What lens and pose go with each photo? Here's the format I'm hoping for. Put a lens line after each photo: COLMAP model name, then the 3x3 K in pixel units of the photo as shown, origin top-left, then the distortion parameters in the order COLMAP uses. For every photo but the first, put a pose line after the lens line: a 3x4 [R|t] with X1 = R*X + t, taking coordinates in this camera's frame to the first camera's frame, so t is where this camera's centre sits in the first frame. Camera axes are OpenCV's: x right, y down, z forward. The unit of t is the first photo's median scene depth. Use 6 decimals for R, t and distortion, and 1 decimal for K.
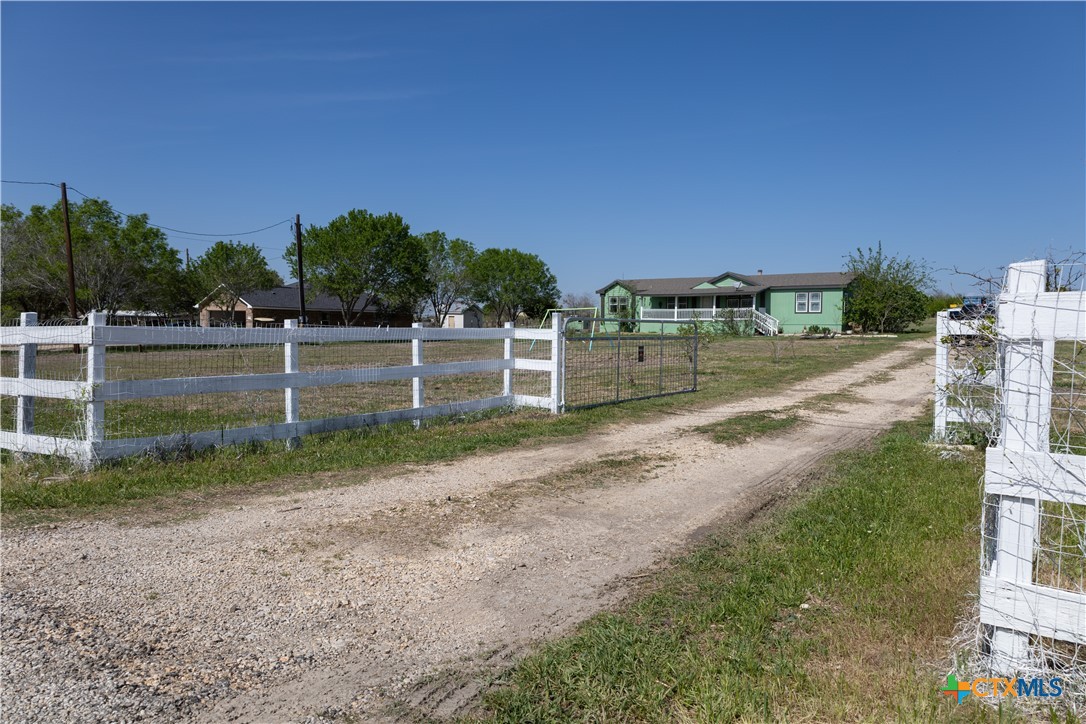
lens RADIAL K [[711.0, 0, 543.0], [0, 711.0, 362.0], [0, 0, 1]] dist [0.004692, 0.000924]
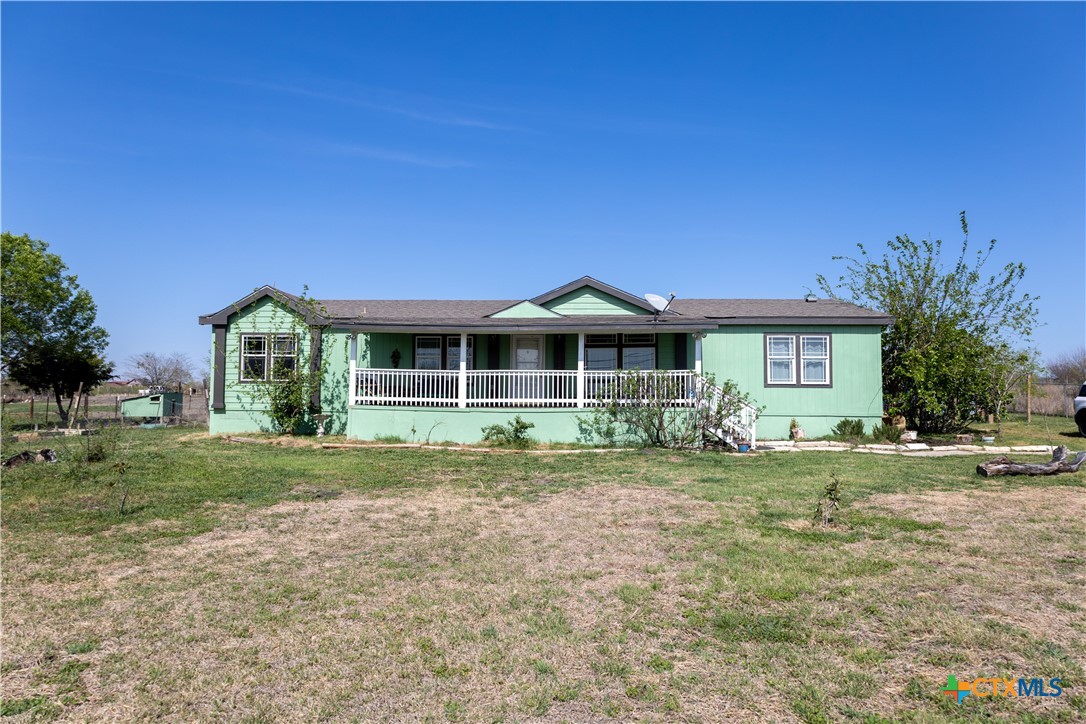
lens RADIAL K [[711.0, 0, 543.0], [0, 711.0, 362.0], [0, 0, 1]] dist [0.004692, 0.000924]
pose [[0.858000, 0.030390, 0.512750, 0.042206], [0.022018, 0.995155, -0.095825, -0.041842], [-0.513178, 0.093508, 0.853173, 0.648120]]
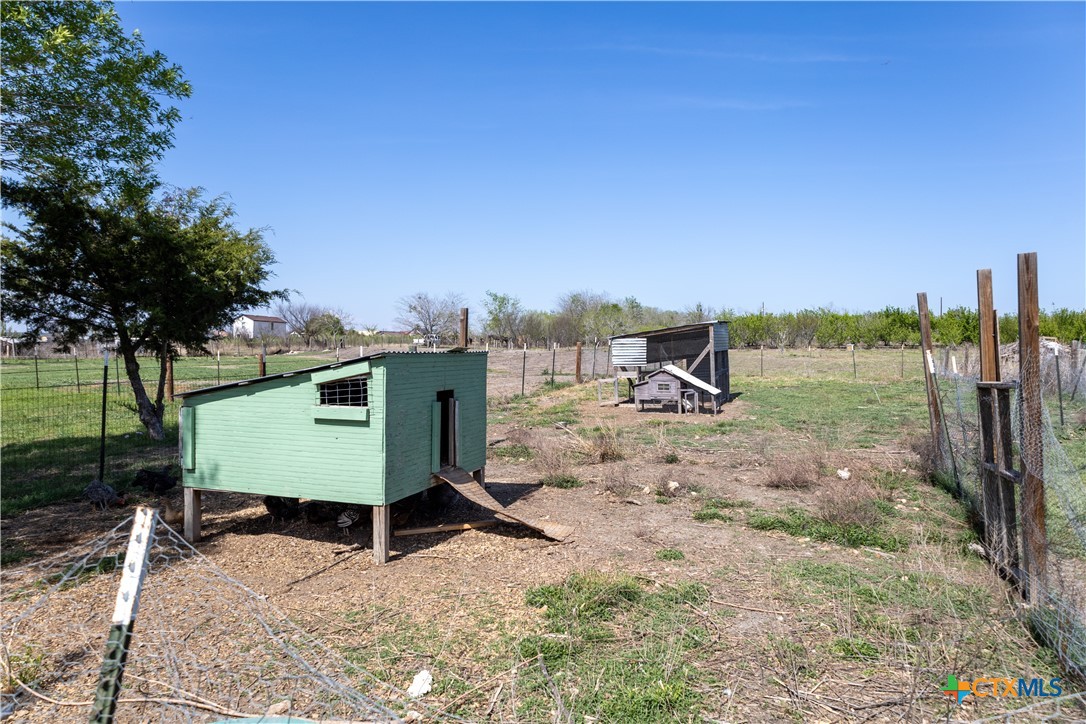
lens RADIAL K [[711.0, 0, 543.0], [0, 711.0, 362.0], [0, 0, 1]] dist [0.004692, 0.000924]
pose [[0.981564, 0.010512, 0.190842, 0.080935], [-0.004867, 0.999537, -0.030021, -0.079295], [-0.191070, 0.028539, 0.981162, 1.266718]]
